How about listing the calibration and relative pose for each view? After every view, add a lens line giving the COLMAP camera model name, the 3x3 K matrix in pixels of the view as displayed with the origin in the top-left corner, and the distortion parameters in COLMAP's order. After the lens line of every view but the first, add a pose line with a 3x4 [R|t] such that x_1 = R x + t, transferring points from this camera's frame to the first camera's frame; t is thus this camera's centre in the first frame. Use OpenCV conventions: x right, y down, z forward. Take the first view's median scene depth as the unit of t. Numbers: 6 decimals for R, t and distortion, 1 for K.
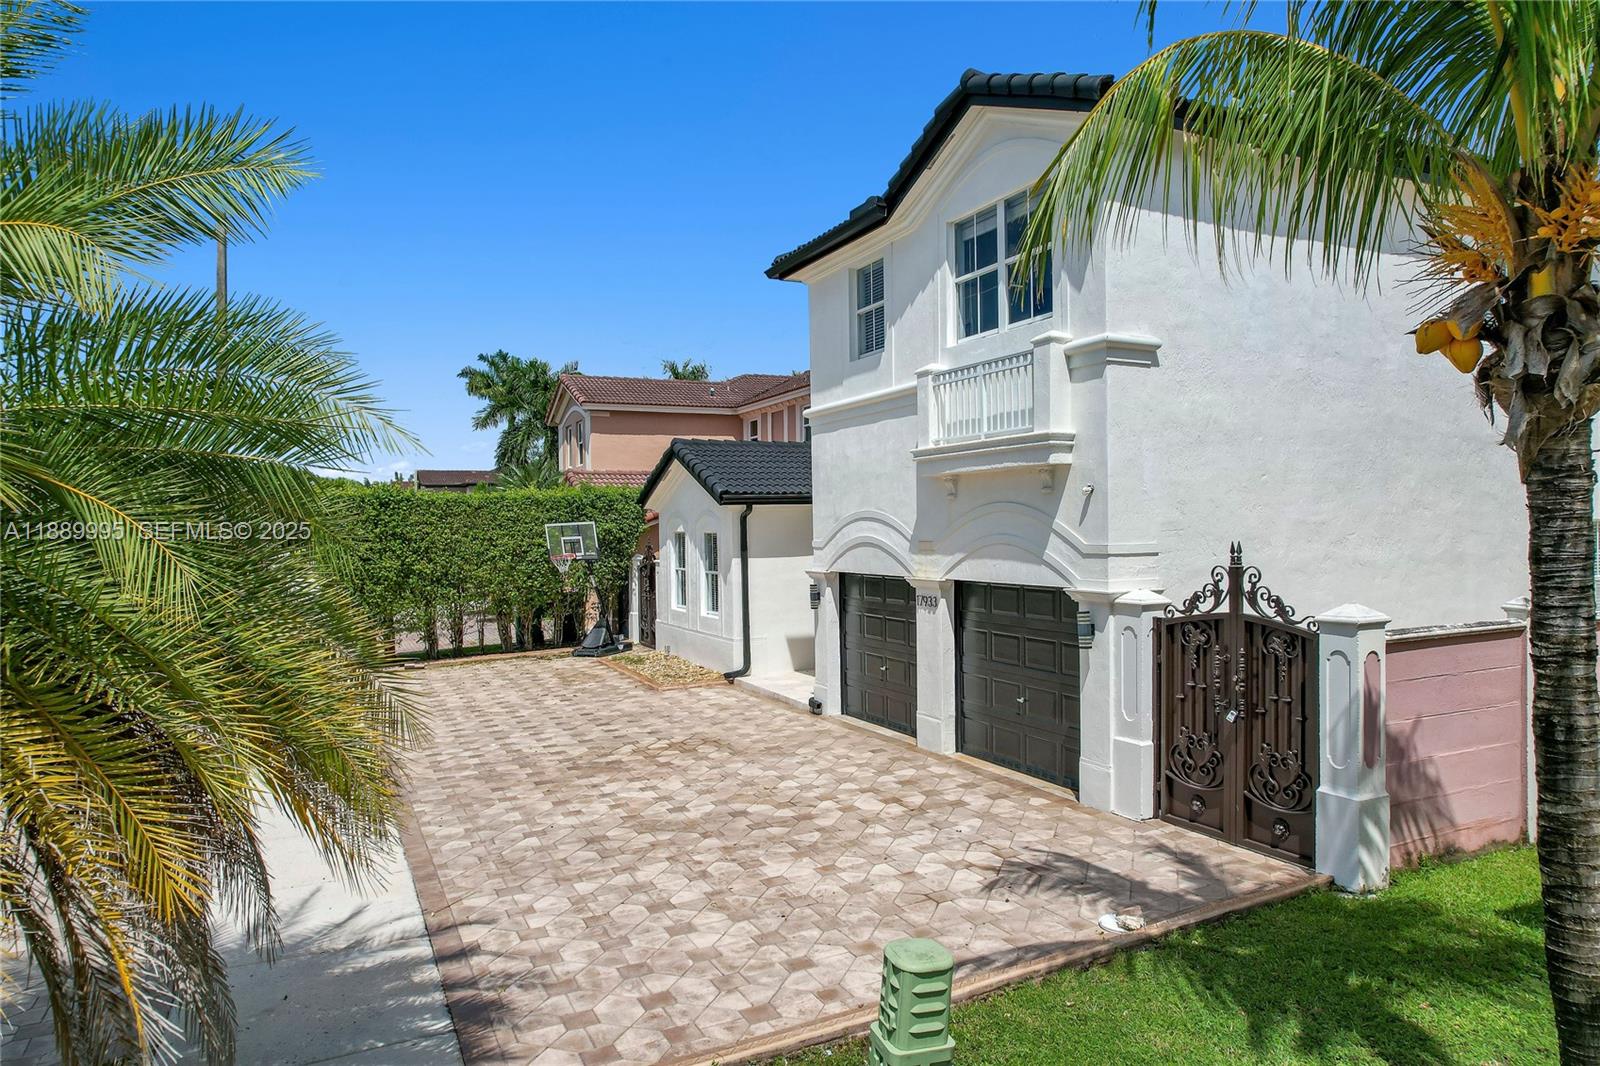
lens RADIAL K [[1018.4, 0, 800.0], [0, 1018.4, 533.0], [0, 0, 1]] dist [-0.045230, 0.000373]
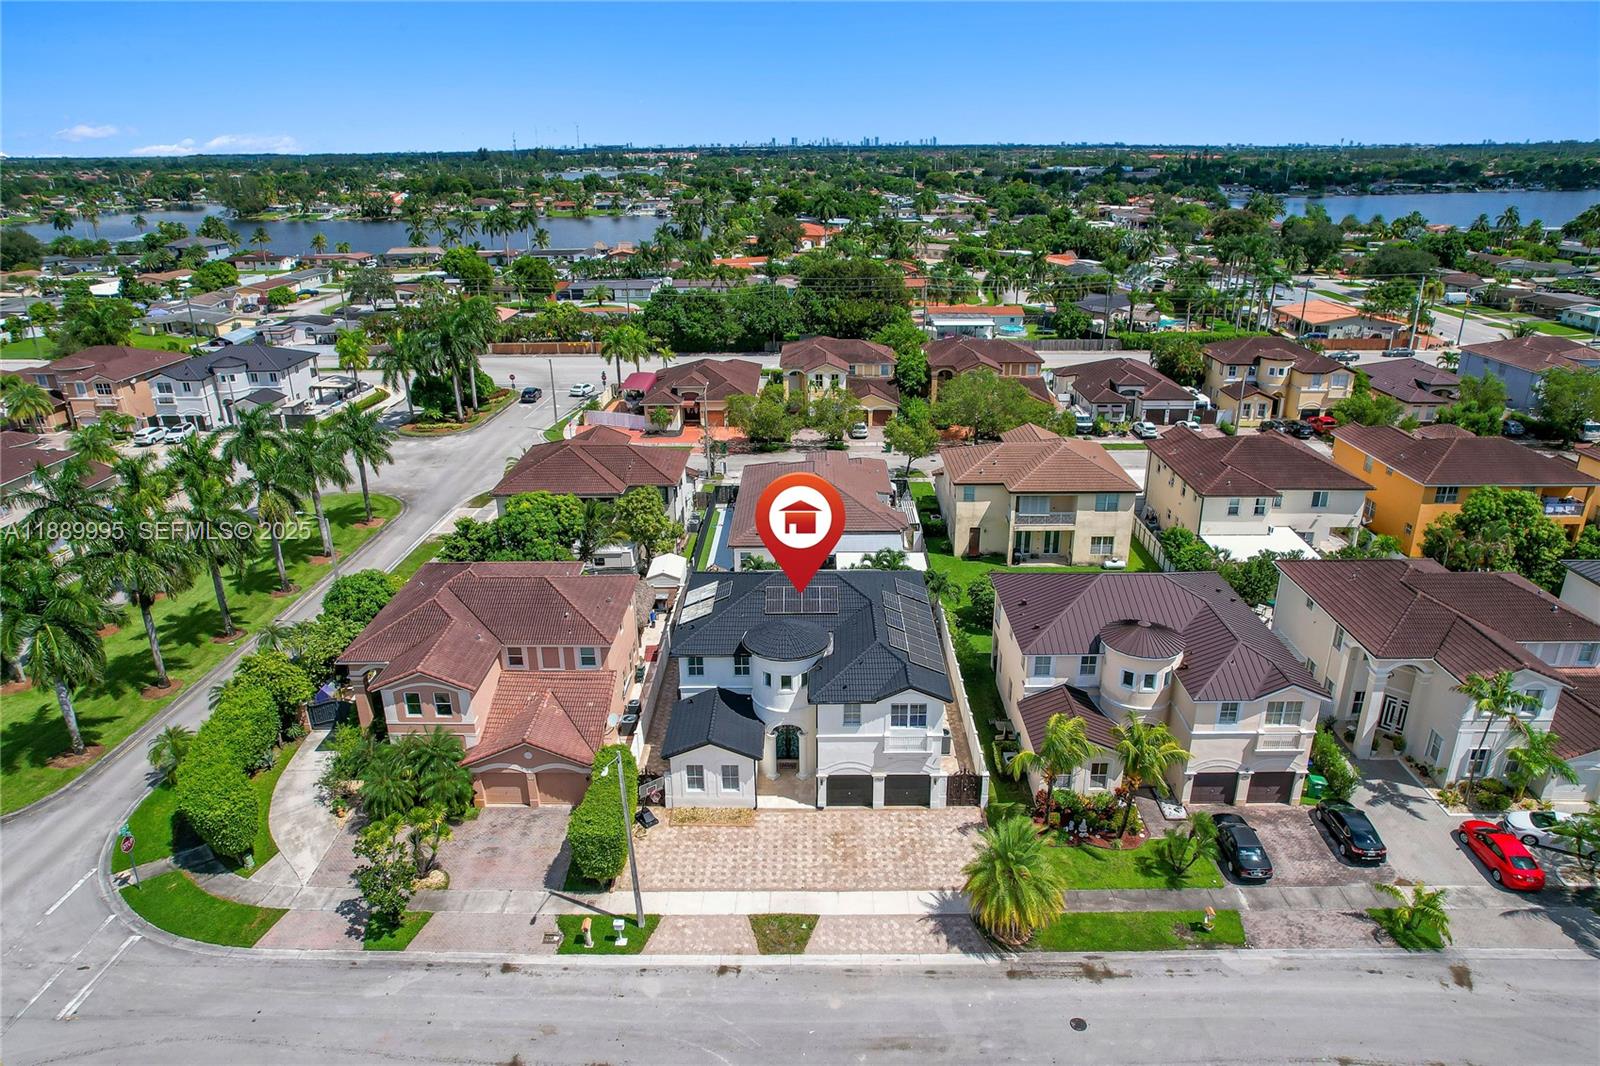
lens RADIAL K [[1018.4, 0, 800.0], [0, 1018.4, 533.0], [0, 0, 1]] dist [-0.045230, 0.000373]
pose [[0.445248, -0.303606, 0.842365, -3.680040], [0.007069, 0.941924, 0.335752, -2.612915], [-0.895380, -0.143538, 0.421536, -0.383154]]
